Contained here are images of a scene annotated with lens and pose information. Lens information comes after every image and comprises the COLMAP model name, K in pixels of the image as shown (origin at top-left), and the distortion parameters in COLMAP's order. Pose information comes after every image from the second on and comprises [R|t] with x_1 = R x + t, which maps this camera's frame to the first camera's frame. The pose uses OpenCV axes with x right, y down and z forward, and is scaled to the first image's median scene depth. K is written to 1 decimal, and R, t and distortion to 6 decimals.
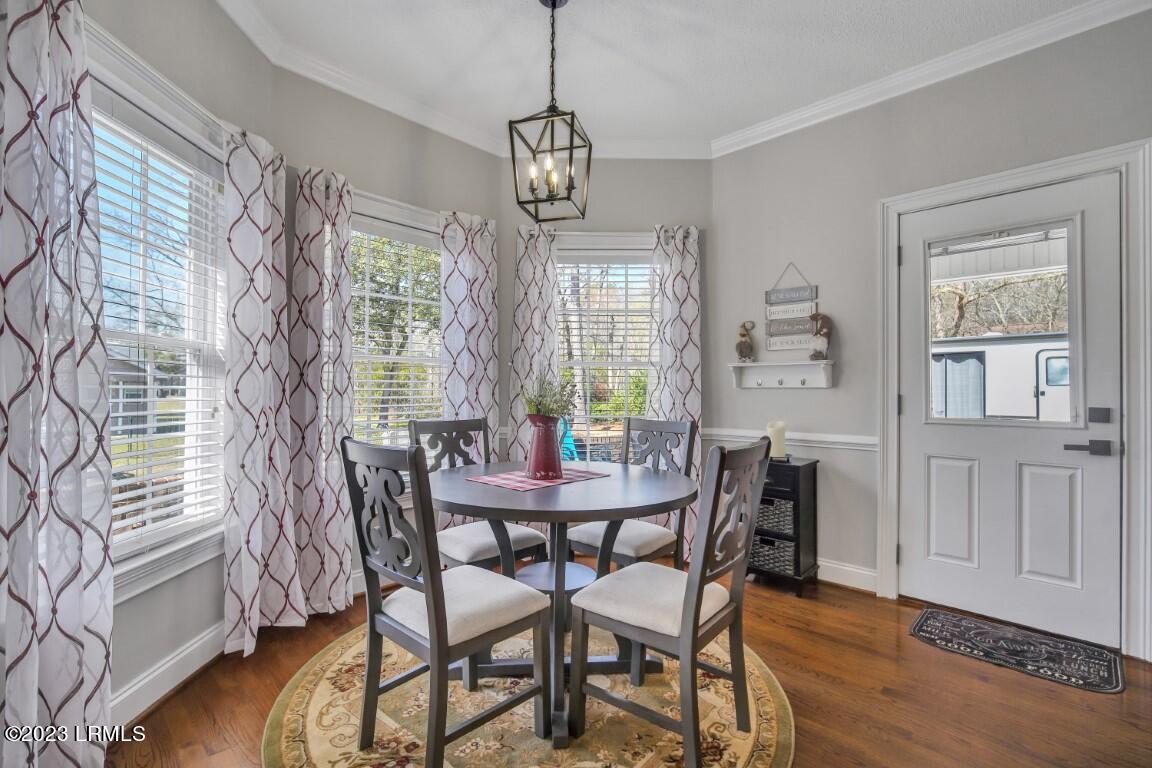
lens RADIAL K [[522.0, 0, 573.7], [0, 522.0, 372.0], [0, 0, 1]] dist [-0.002604, -0.000333]
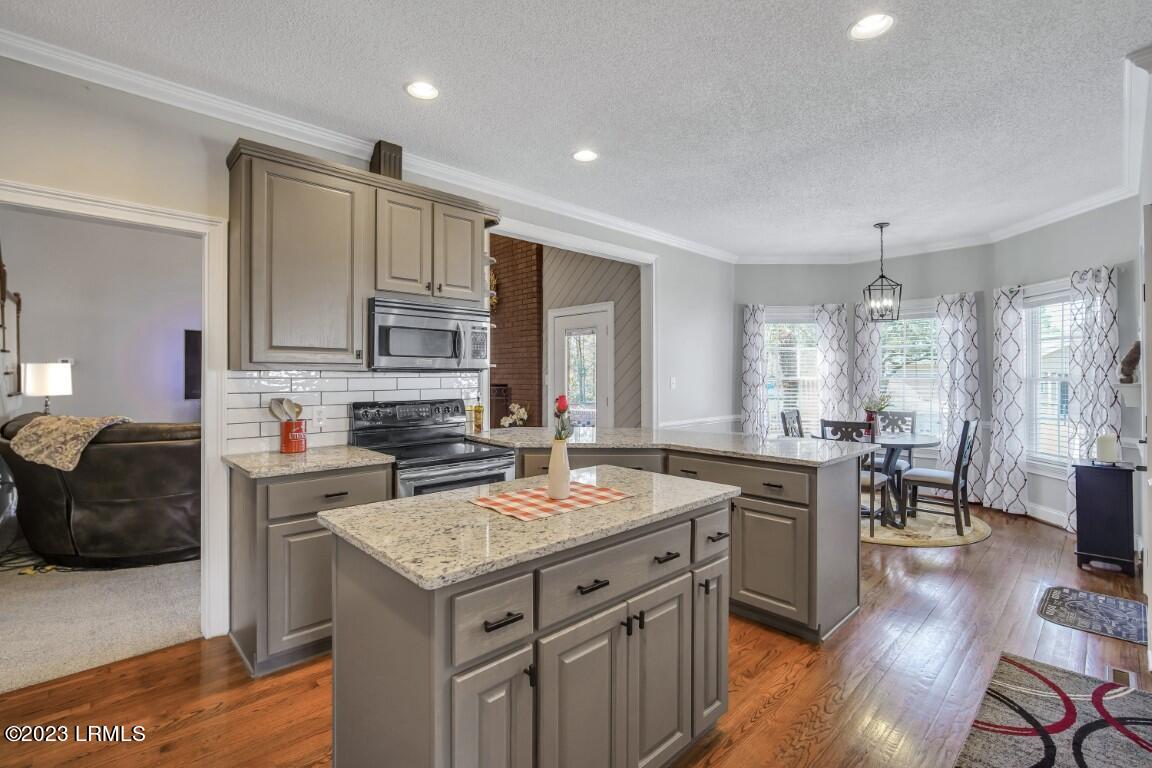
lens RADIAL K [[522.0, 0, 573.7], [0, 522.0, 372.0], [0, 0, 1]] dist [-0.002604, -0.000333]
pose [[-0.065521, -0.004733, -0.997840, 1.649083], [0.038223, 0.999243, -0.007250, -0.084540], [0.997119, -0.038615, -0.065291, -0.145942]]
